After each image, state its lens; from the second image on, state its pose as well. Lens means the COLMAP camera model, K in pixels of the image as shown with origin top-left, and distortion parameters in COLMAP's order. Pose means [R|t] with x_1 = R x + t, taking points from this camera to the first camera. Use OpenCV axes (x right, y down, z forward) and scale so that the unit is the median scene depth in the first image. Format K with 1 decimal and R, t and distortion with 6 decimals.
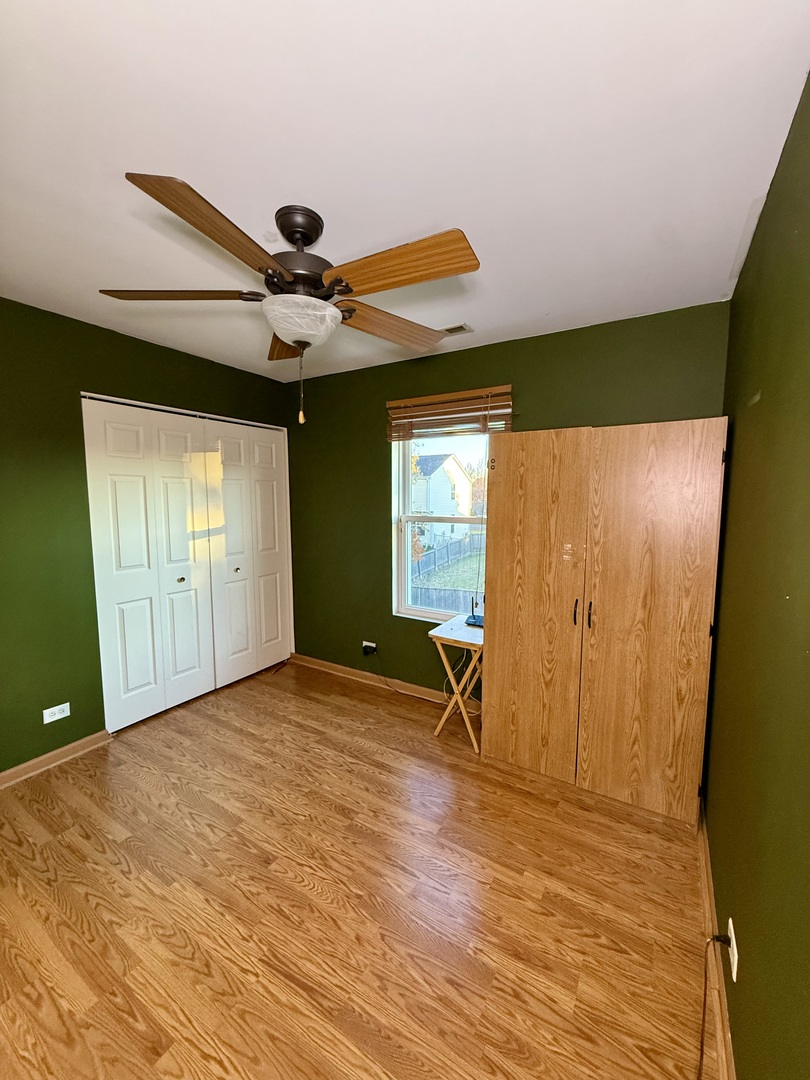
lens RADIAL K [[429.4, 0, 406.7], [0, 429.4, 539.5], [0, 0, 1]] dist [-0.000583, -0.000535]
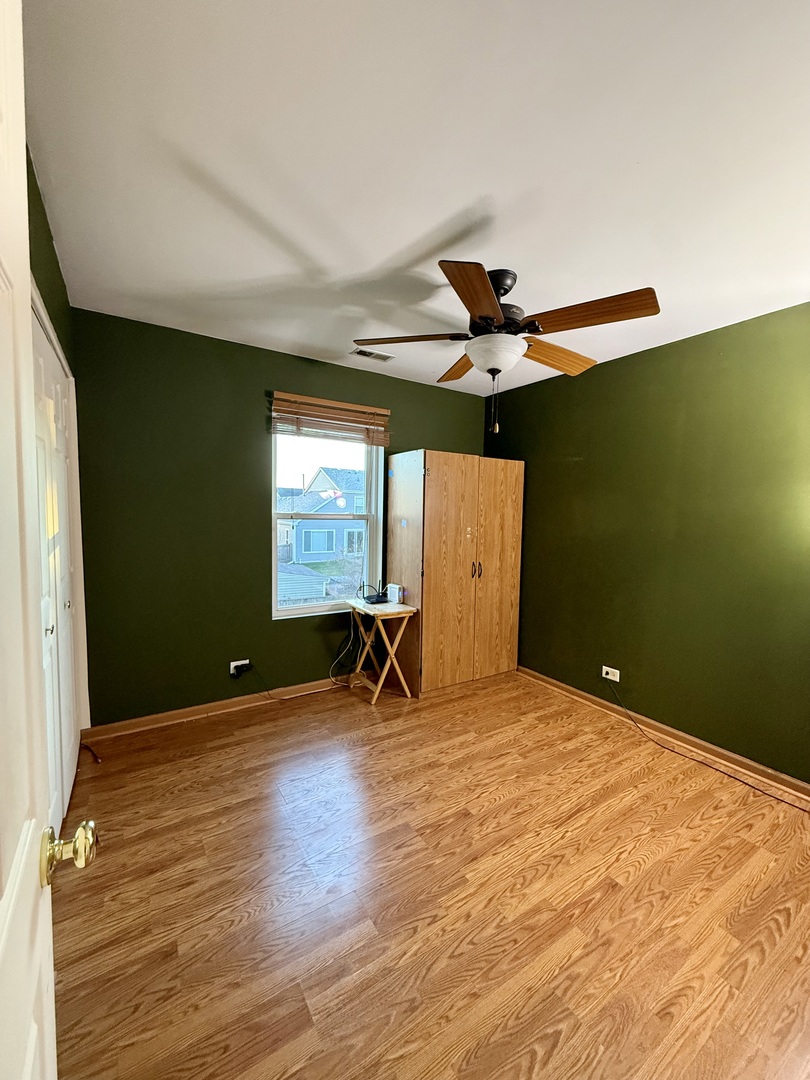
lens RADIAL K [[429.4, 0, 399.5], [0, 429.4, 539.0], [0, 0, 1]] dist [-0.000583, -0.000535]
pose [[0.441692, -0.051785, 0.895671, -1.437122], [0.069548, 0.997305, 0.023364, -0.002957], [-0.894467, 0.051973, 0.444104, 0.655587]]
